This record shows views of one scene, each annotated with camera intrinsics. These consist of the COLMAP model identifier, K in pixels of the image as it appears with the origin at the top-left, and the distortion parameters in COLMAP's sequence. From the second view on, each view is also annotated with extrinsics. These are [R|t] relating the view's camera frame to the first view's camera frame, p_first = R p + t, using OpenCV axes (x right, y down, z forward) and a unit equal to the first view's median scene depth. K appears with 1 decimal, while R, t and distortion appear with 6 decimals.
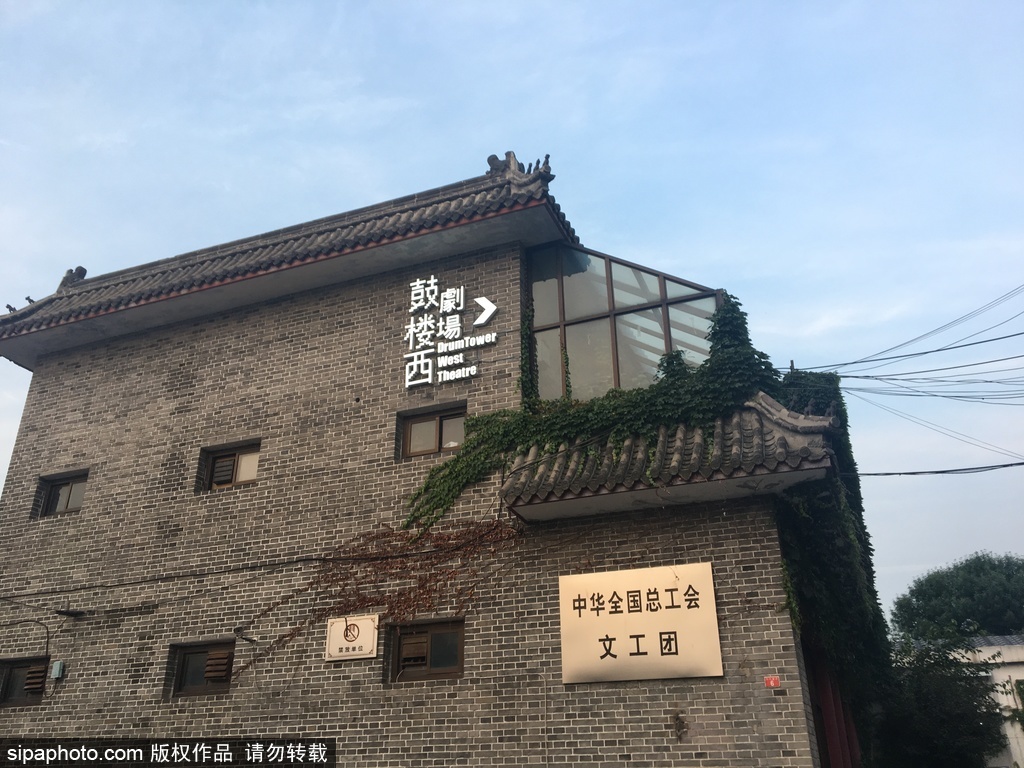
lens RADIAL K [[856.3, 0, 509.6], [0, 856.3, 378.2], [0, 0, 1]] dist [0.061732, -0.067827]
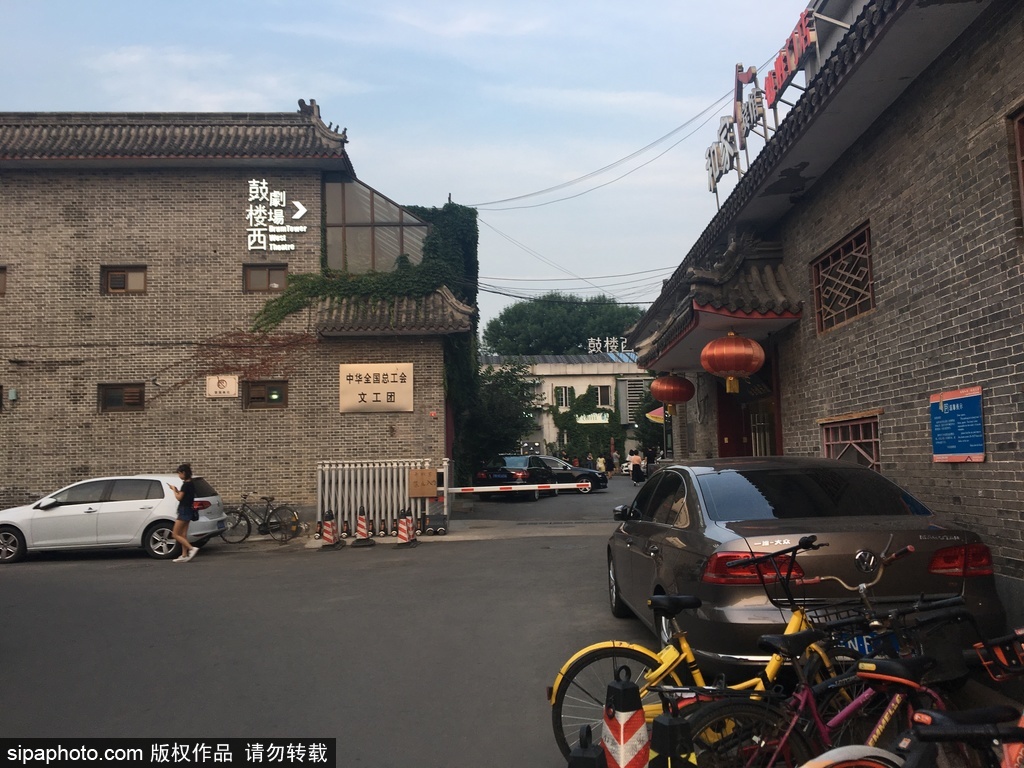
lens RADIAL K [[856.3, 0, 512.4], [0, 856.3, 385.1], [0, 0, 1]] dist [0.061732, -0.067827]
pose [[0.904945, 0.025324, 0.424775, -0.378075], [-0.171460, 0.935307, 0.309520, -0.369716], [-0.389456, -0.352931, 0.850743, -0.801004]]
